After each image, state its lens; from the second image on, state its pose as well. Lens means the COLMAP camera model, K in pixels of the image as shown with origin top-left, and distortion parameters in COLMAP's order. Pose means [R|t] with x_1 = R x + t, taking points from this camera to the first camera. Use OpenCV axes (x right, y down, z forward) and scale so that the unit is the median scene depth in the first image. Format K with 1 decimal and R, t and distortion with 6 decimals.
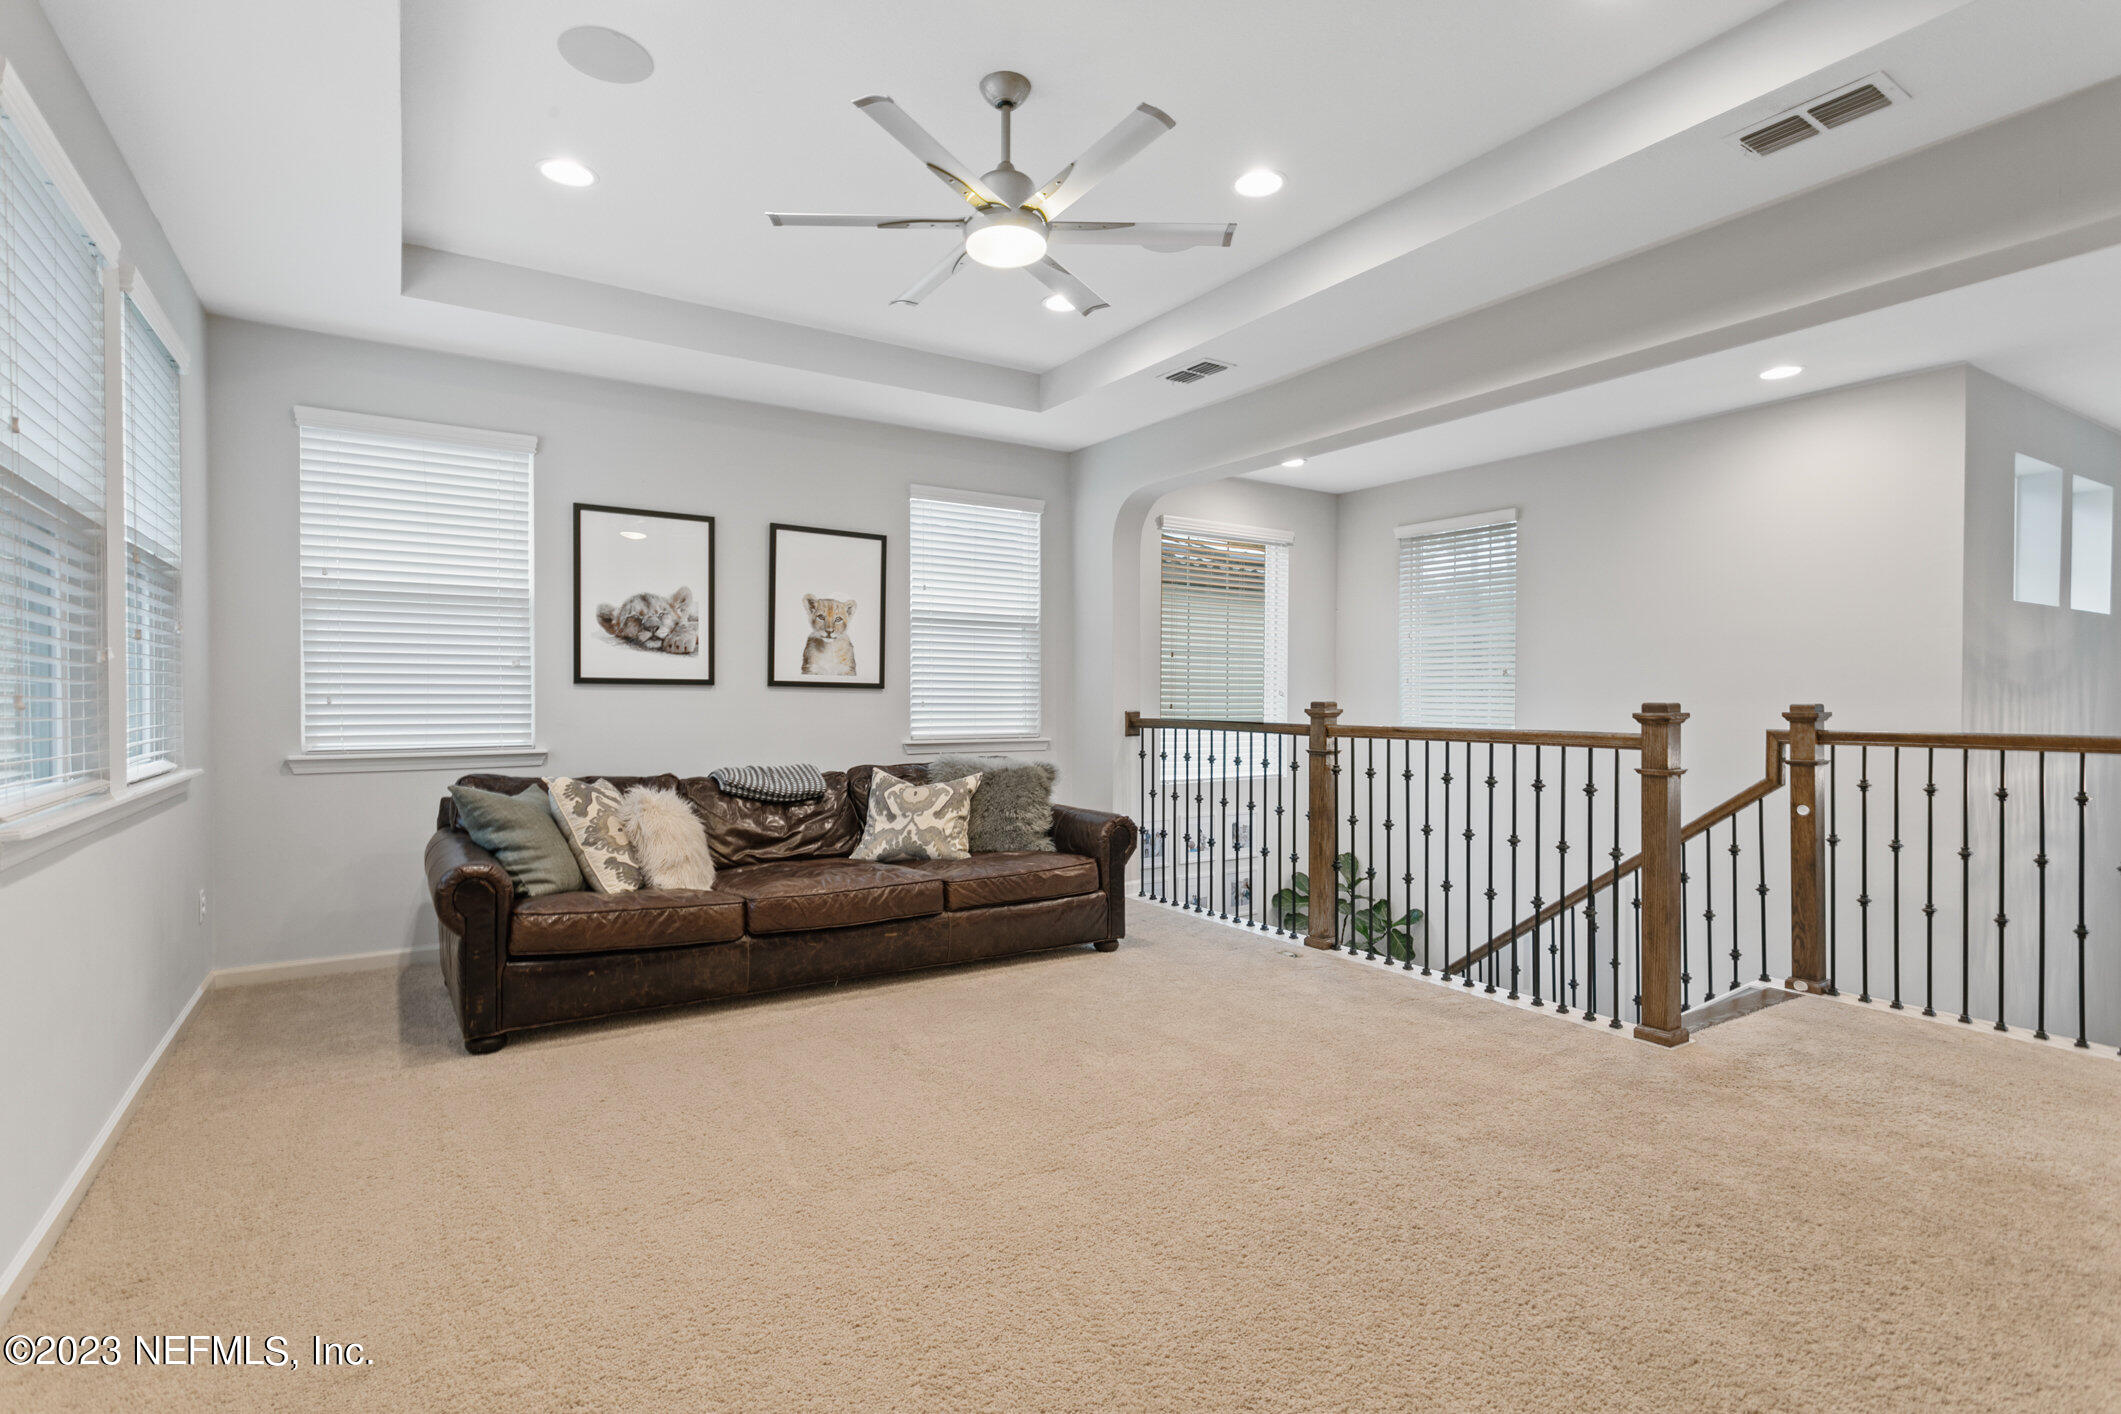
lens RADIAL K [[1007.1, 0, 1060.5], [0, 1007.1, 707.0], [0, 0, 1]] dist [-0.002380, -0.000052]
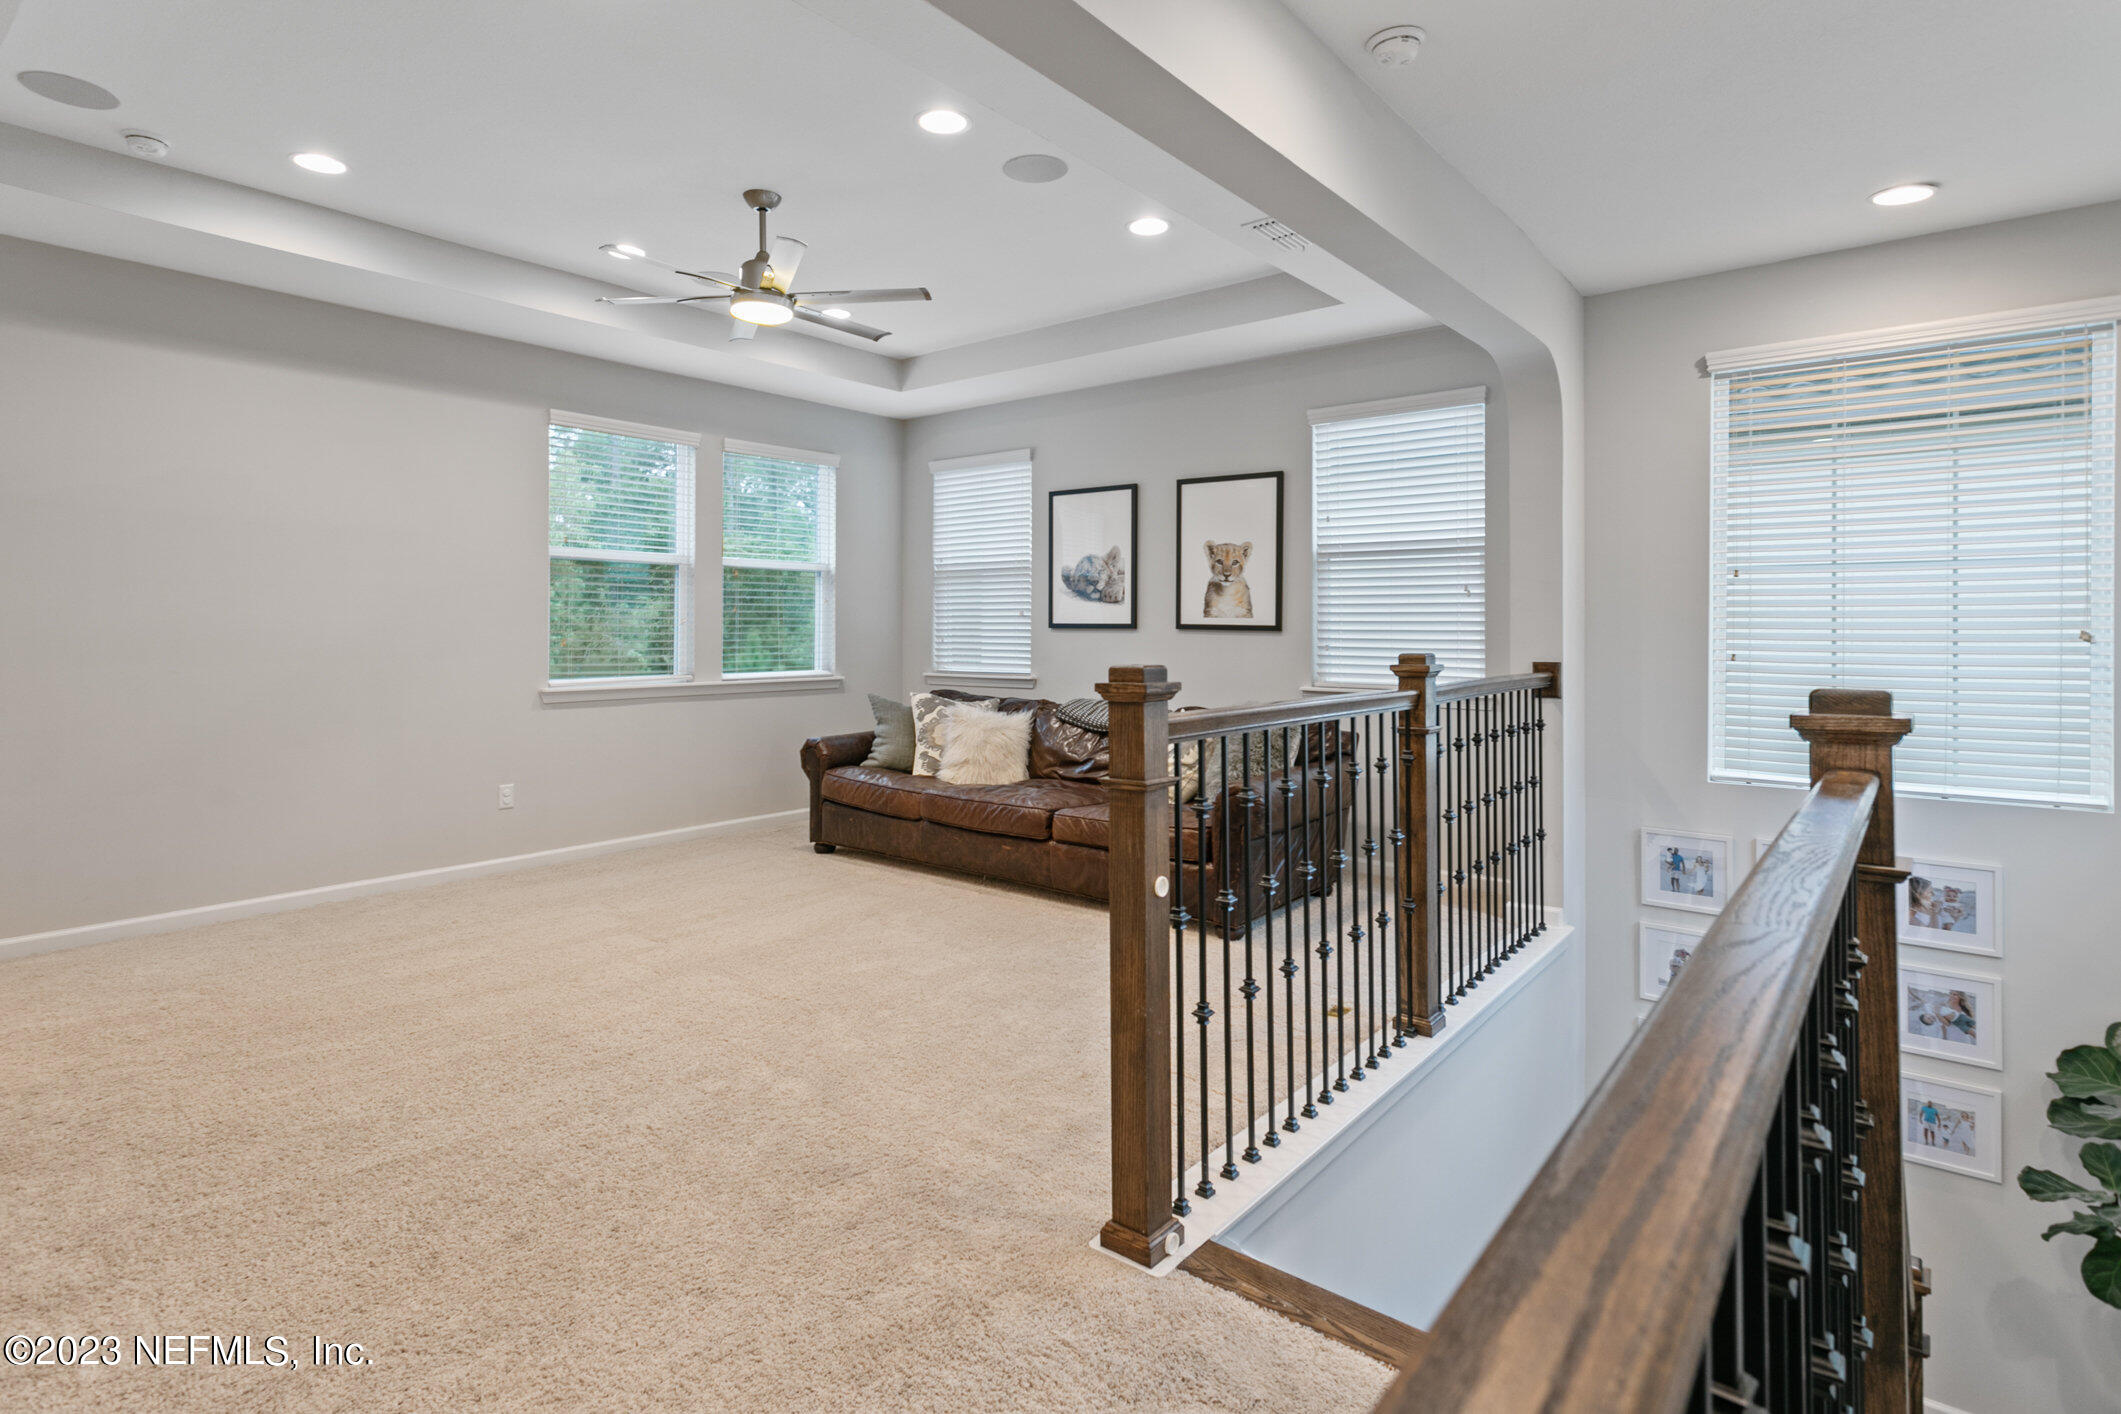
lens RADIAL K [[1075.1, 0, 1022.4], [0, 1075.1, 605.3], [0, 0, 1]] dist [0.000780, 0.000498]
pose [[0.297287, -0.023646, -0.954495, 0.828118], [-0.011498, 0.999532, -0.028343, -0.012406], [0.954719, 0.019401, 0.296876, 0.529668]]
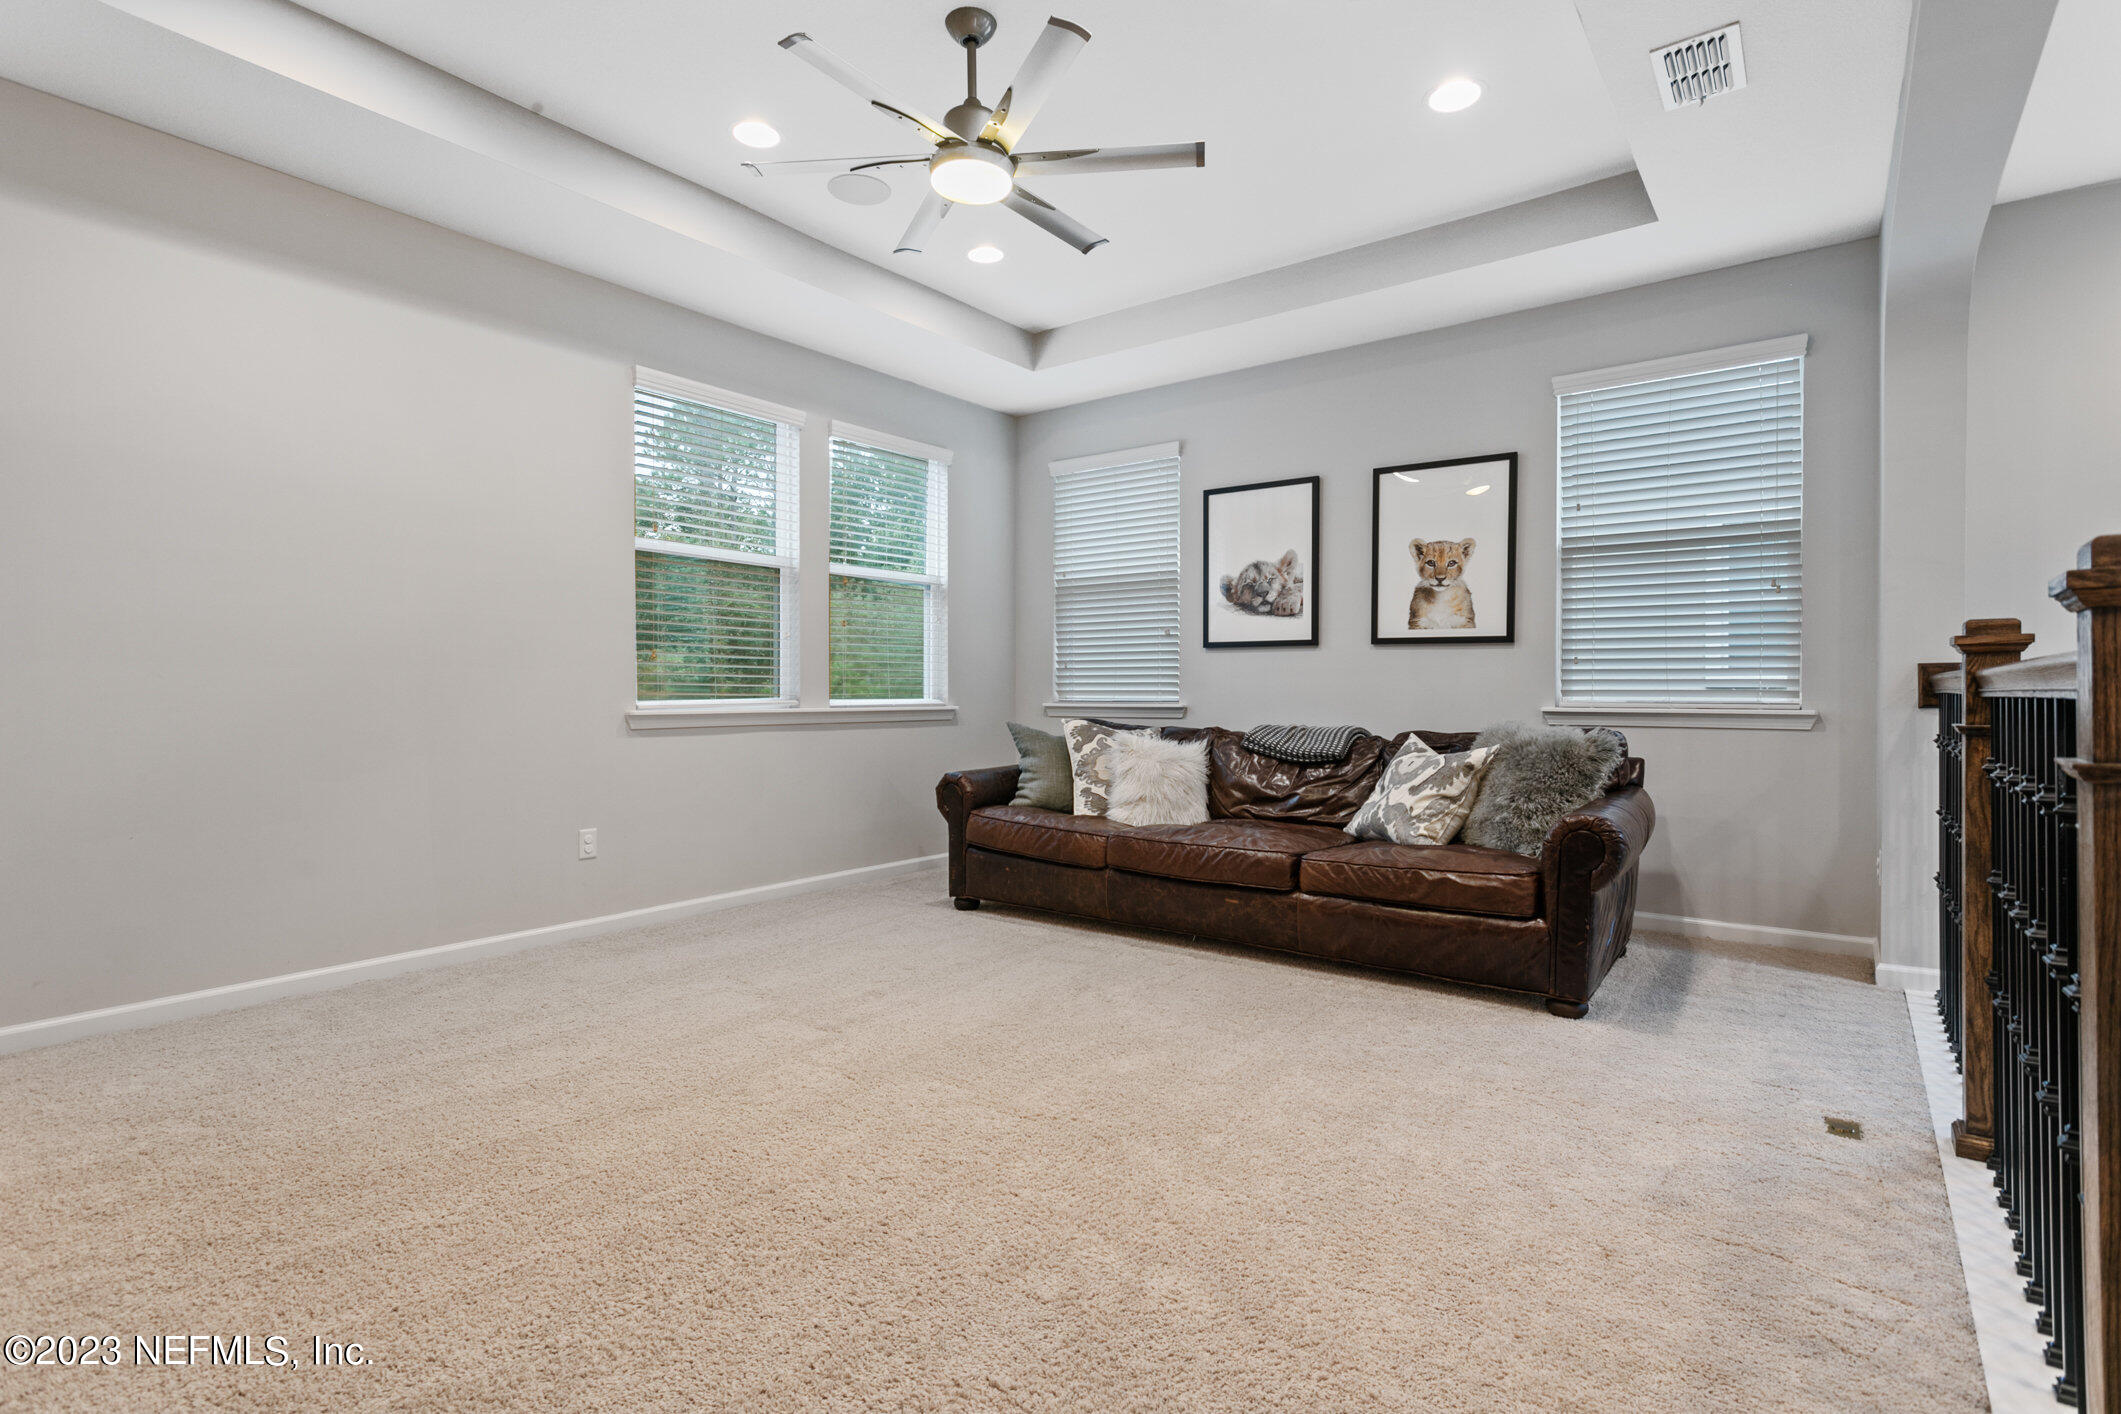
lens RADIAL K [[1029.0, 0, 1048.2], [0, 1029.0, 690.3], [0, 0, 1]] dist [0.000169, -0.000244]
pose [[0.335886, -0.003672, -0.941895, 0.542601], [-0.009777, 0.999925, -0.007384, 0.034081], [0.941852, 0.011689, 0.335825, 0.426865]]
